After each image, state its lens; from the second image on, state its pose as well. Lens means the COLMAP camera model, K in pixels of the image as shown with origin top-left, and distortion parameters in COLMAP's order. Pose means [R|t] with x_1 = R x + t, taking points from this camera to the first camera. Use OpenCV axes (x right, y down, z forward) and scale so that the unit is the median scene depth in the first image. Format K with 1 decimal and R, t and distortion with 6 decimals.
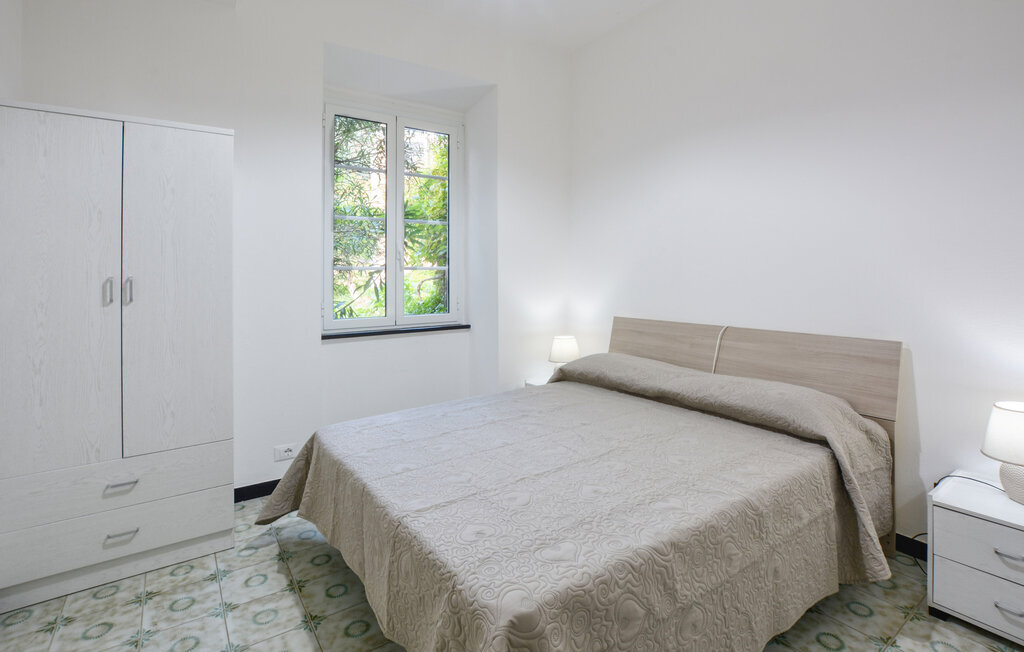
lens RADIAL K [[466.6, 0, 515.7], [0, 466.6, 300.0], [0, 0, 1]] dist [-0.002327, -0.000742]
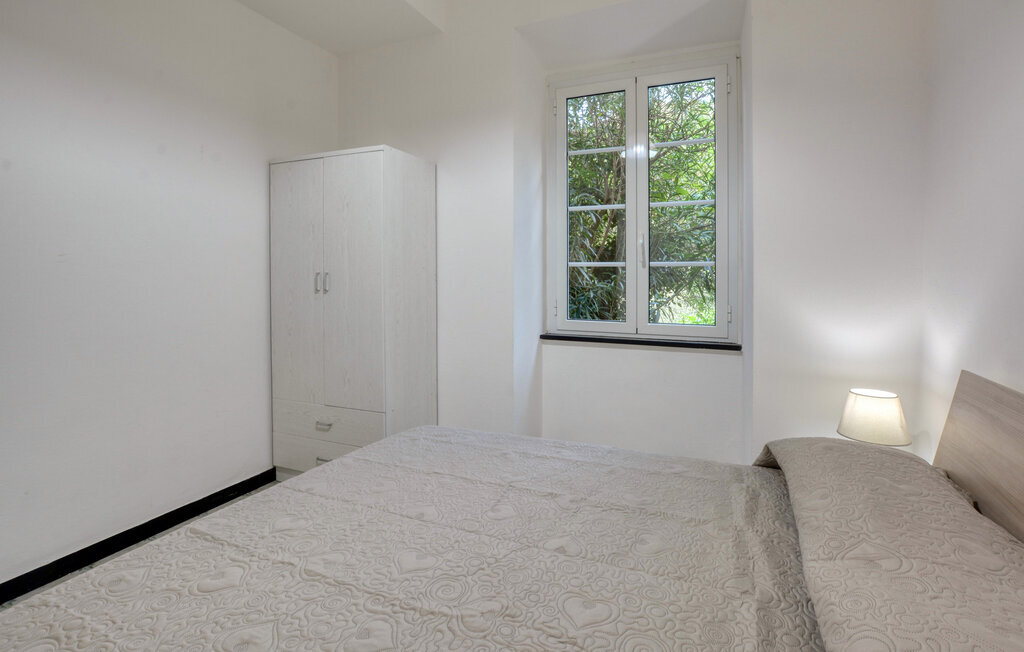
lens RADIAL K [[486.7, 0, 513.1], [0, 486.7, 266.6], [0, 0, 1]] dist [-0.001839, -0.000266]
pose [[0.510526, 0.005713, -0.859843, 0.384750], [-0.041813, 0.998960, -0.018189, -0.039734], [0.858845, 0.045239, 0.510234, 0.400064]]
